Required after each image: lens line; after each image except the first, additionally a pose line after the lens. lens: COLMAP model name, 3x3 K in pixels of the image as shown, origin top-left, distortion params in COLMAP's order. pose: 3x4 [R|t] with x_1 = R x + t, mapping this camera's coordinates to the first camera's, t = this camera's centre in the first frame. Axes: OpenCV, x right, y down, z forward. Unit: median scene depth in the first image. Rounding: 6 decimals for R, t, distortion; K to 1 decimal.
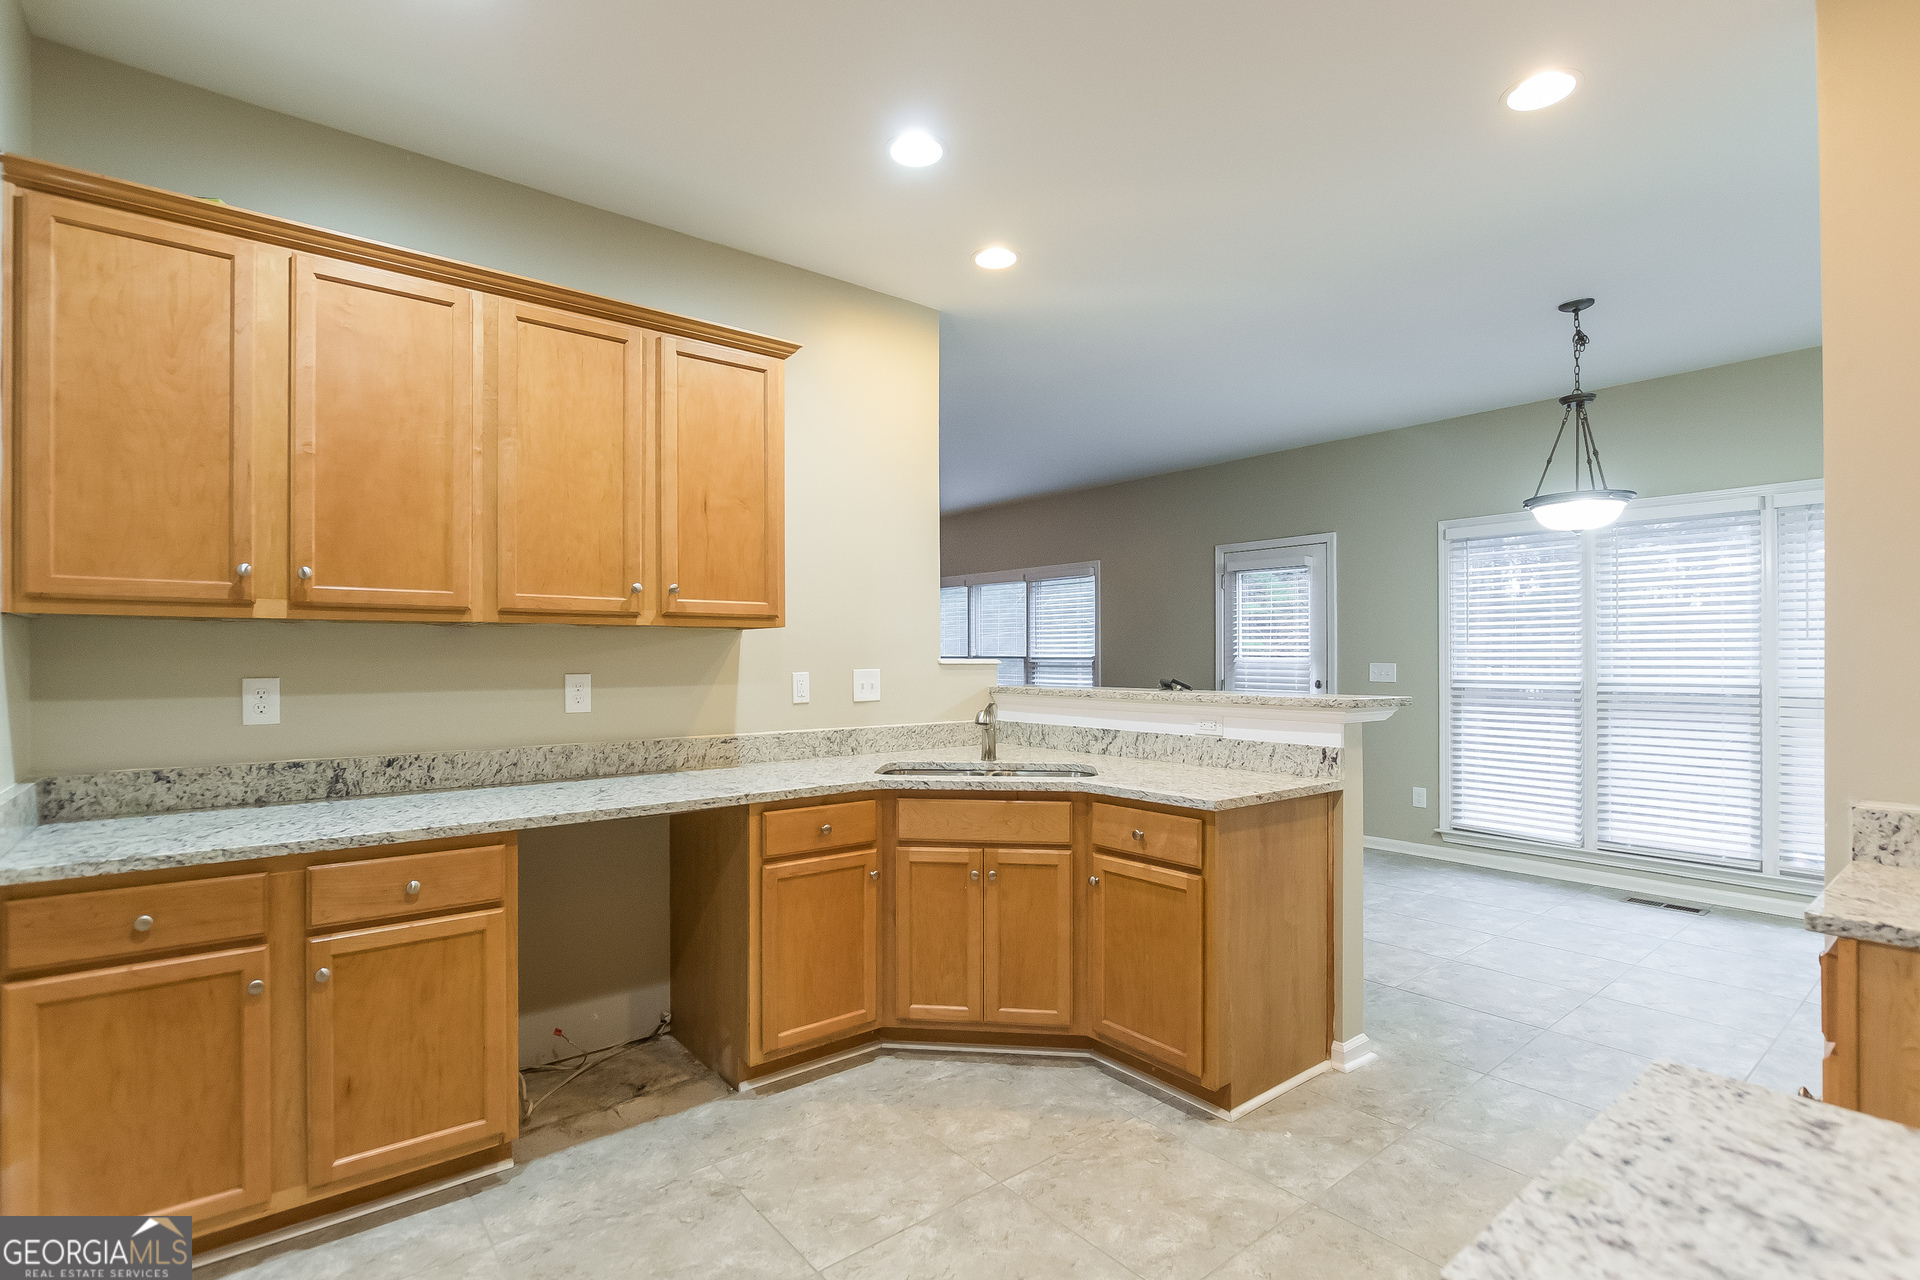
lens RADIAL K [[866.3, 0, 958.7], [0, 866.3, 654.7], [0, 0, 1]] dist [-0.018107, 0.000368]
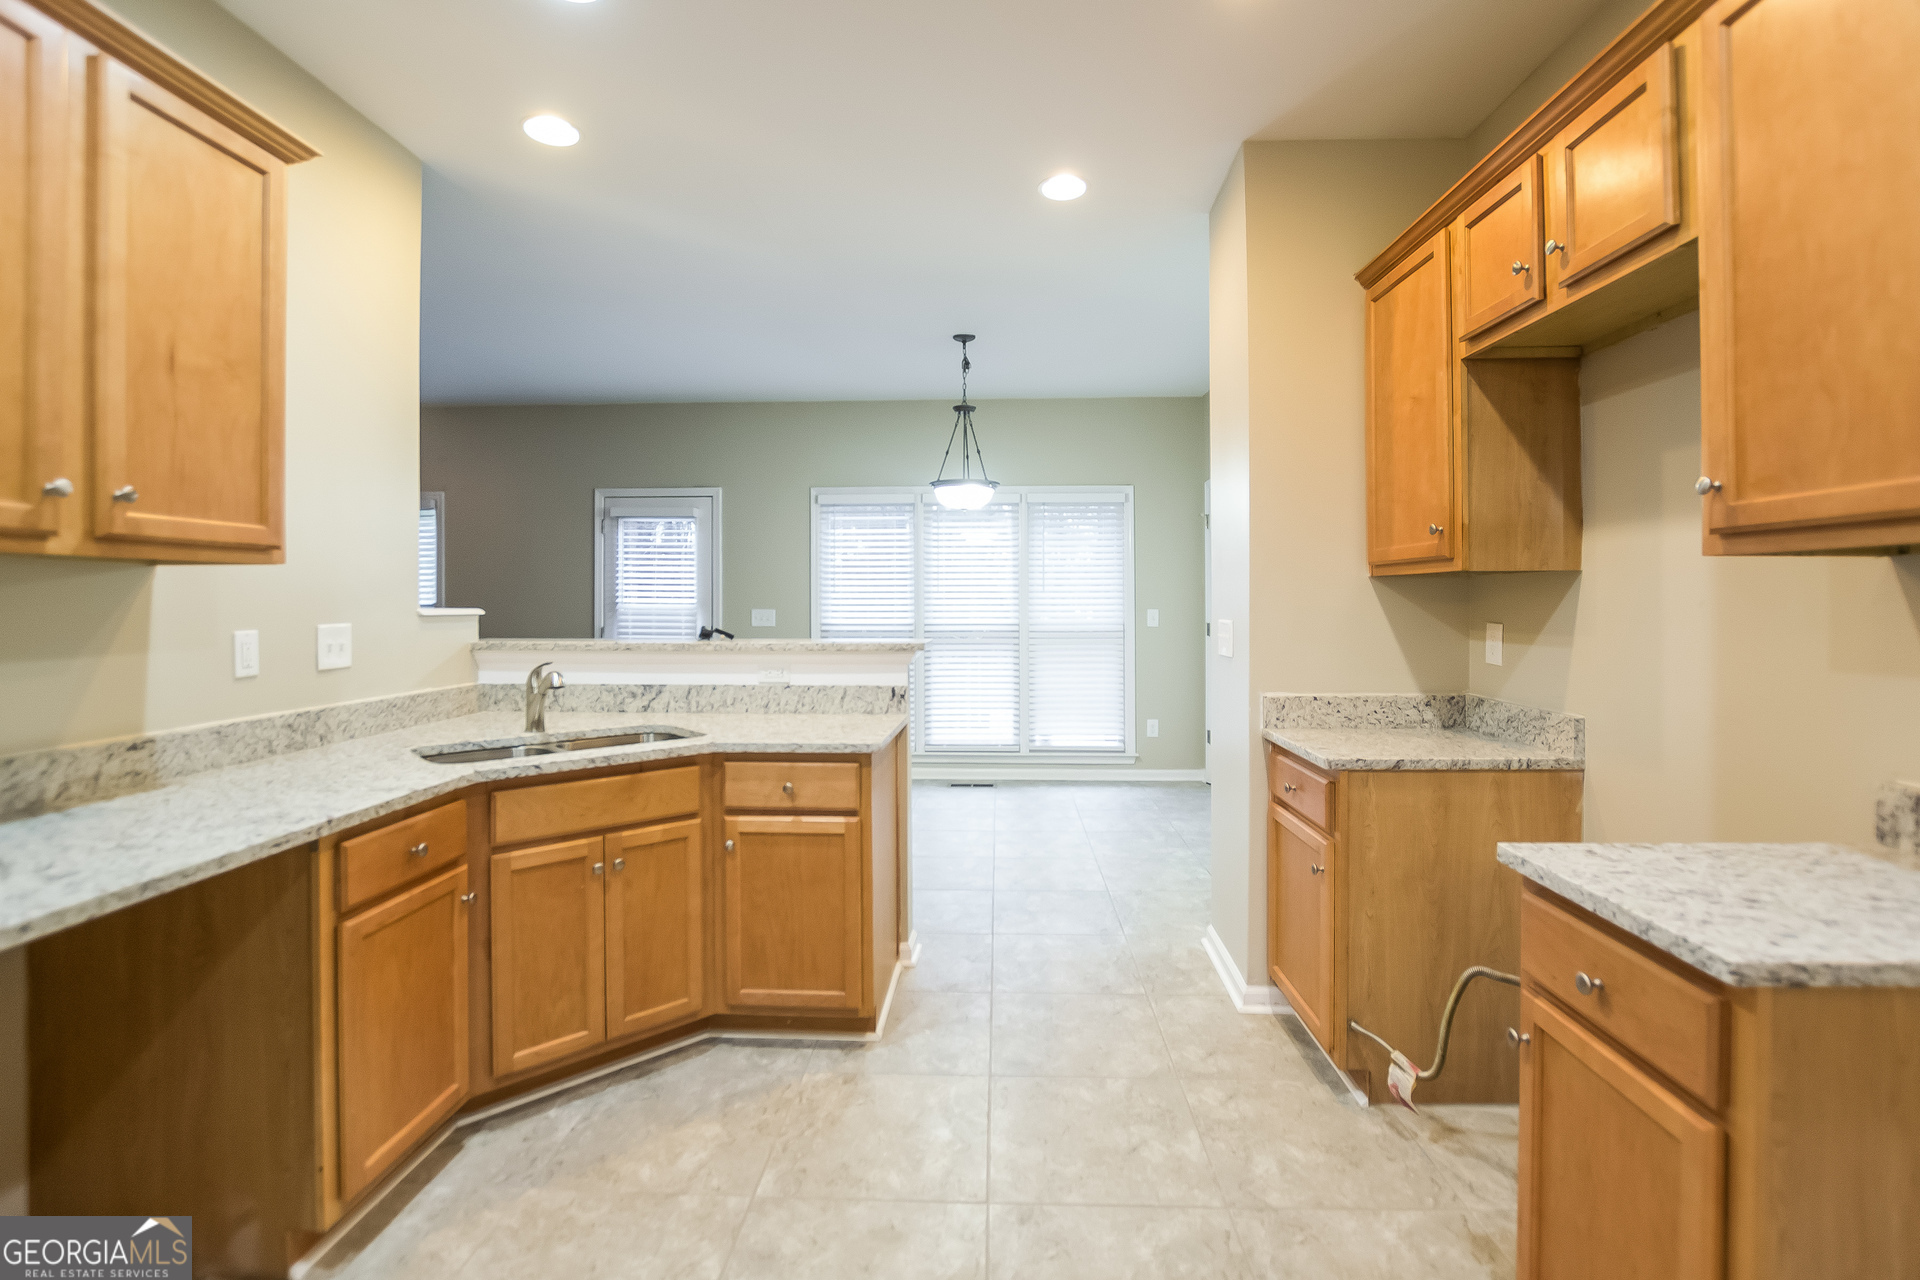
lens RADIAL K [[843.2, 0, 958.8], [0, 843.2, 597.6], [0, 0, 1]] dist [-0.020562, 0.000395]
pose [[0.673176, 0.003997, 0.739472, -0.343059], [-0.002172, 0.999992, -0.003427, -0.005201], [-0.739480, 0.000701, 0.673179, 0.195580]]
